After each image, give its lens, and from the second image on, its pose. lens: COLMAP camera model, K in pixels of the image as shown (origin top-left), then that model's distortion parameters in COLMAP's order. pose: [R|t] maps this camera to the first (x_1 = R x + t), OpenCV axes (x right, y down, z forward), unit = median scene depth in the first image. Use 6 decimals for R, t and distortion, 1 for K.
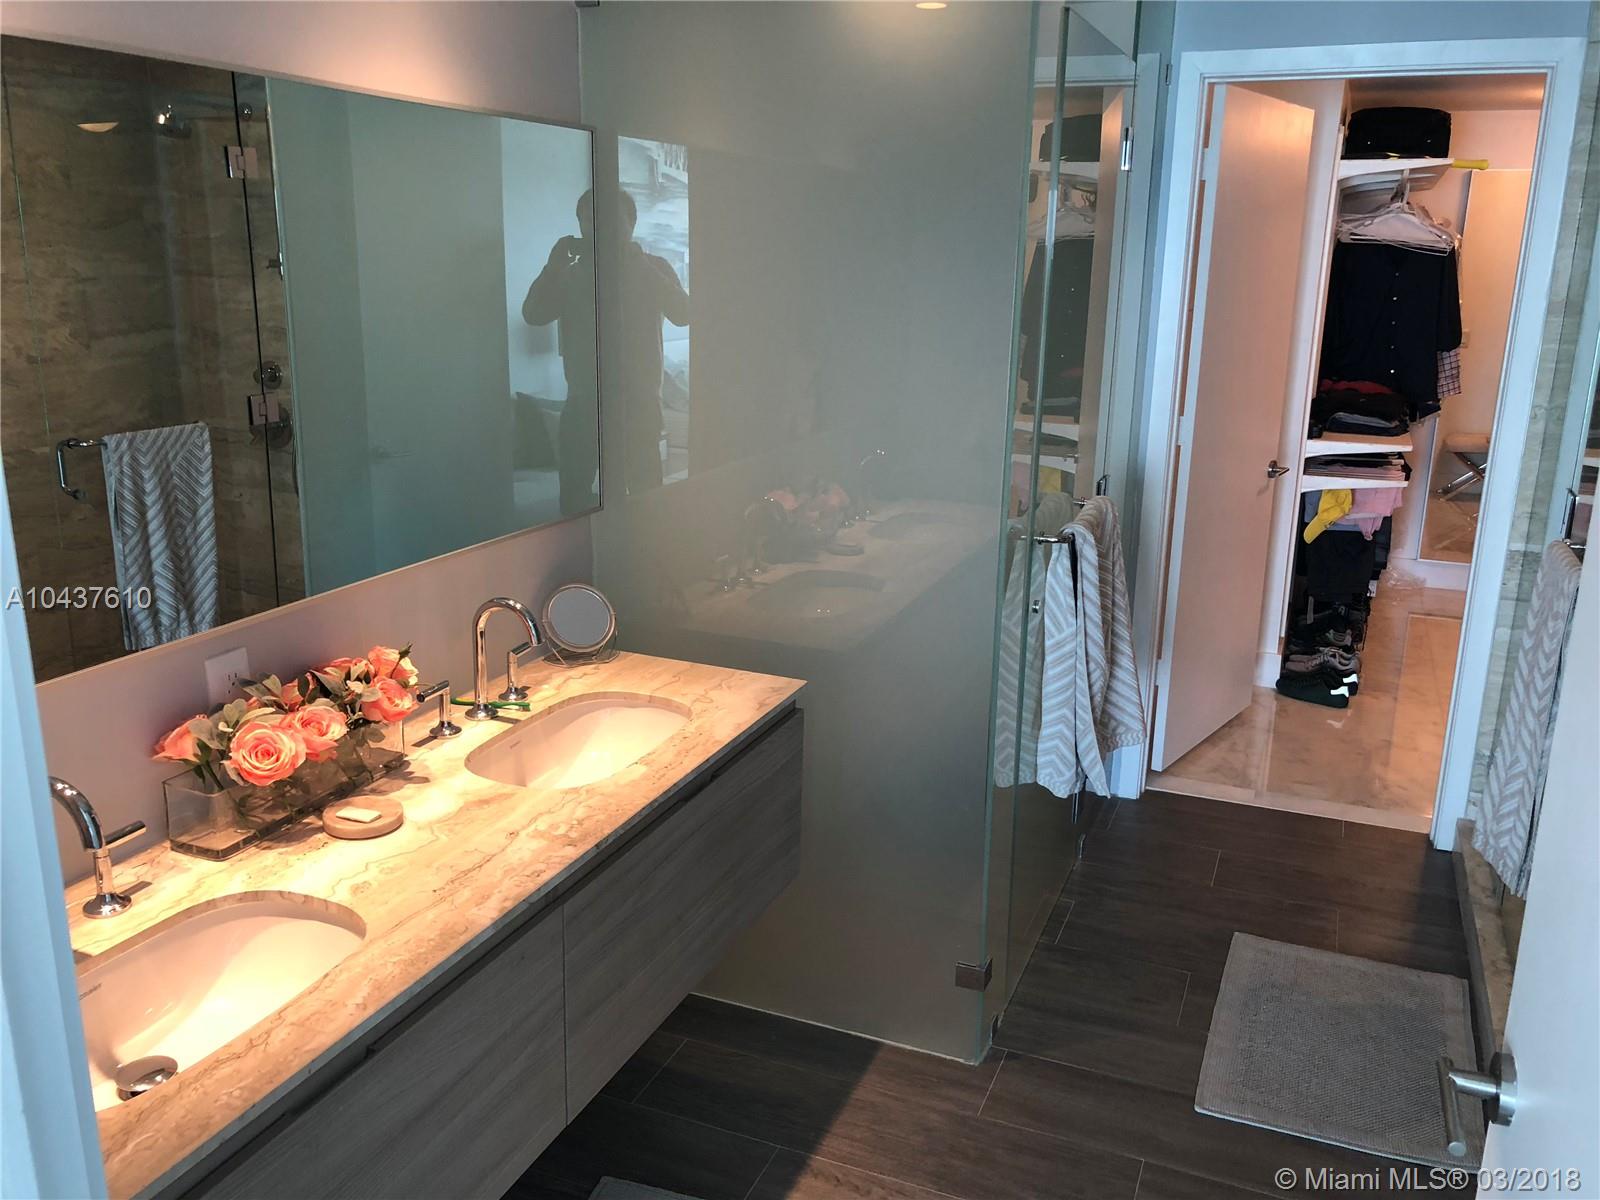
lens RADIAL K [[1303.5, 0, 800.1], [0, 1303.5, 598.4], [0, 0, 1]] dist [0.039395, -0.042816]
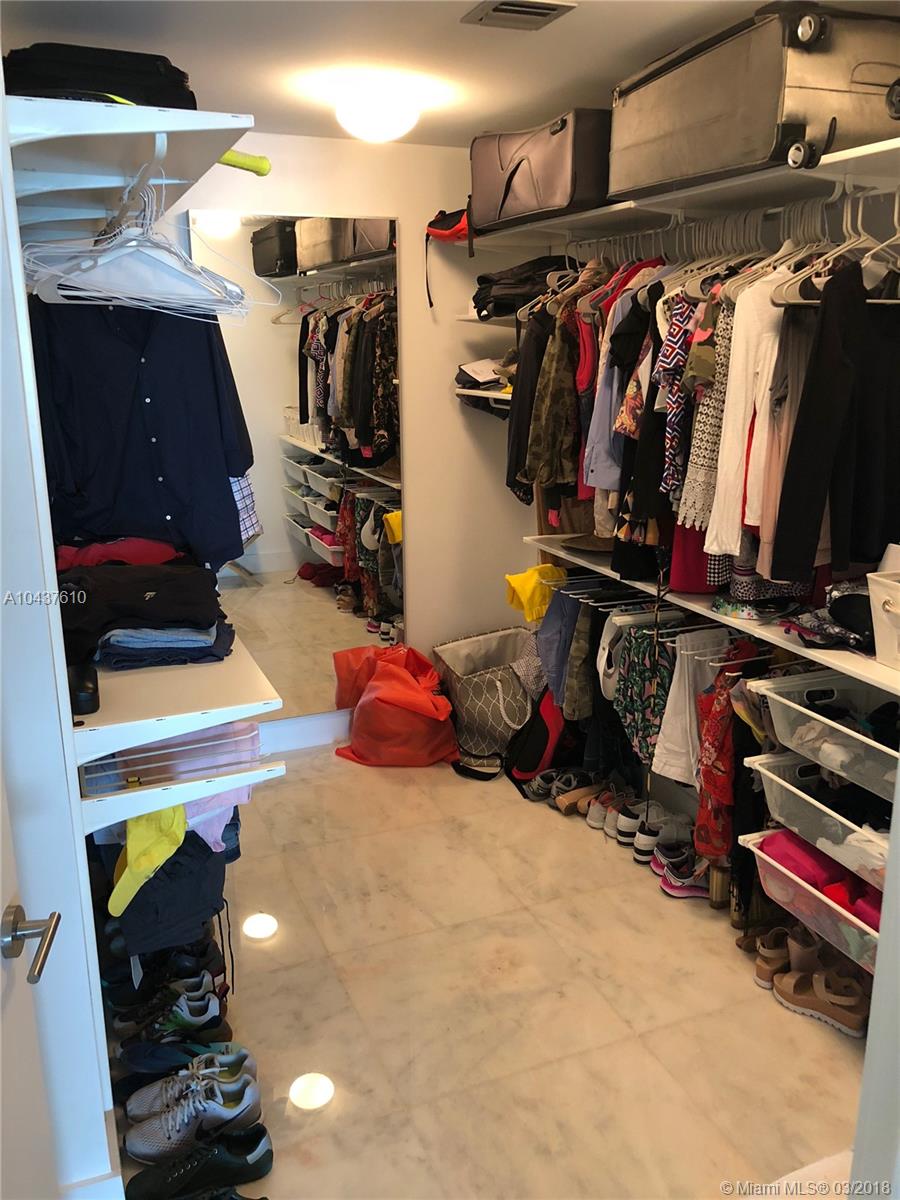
lens RADIAL K [[977.7, 0, 454.3], [0, 977.7, 596.9], [0, 0, 1]] dist [0.039395, -0.042816]
pose [[0.704164, -0.205463, 0.679660, 0.251626], [0.192671, 0.976594, 0.095609, -0.172209], [-0.683397, 0.063626, 0.727269, 0.641624]]
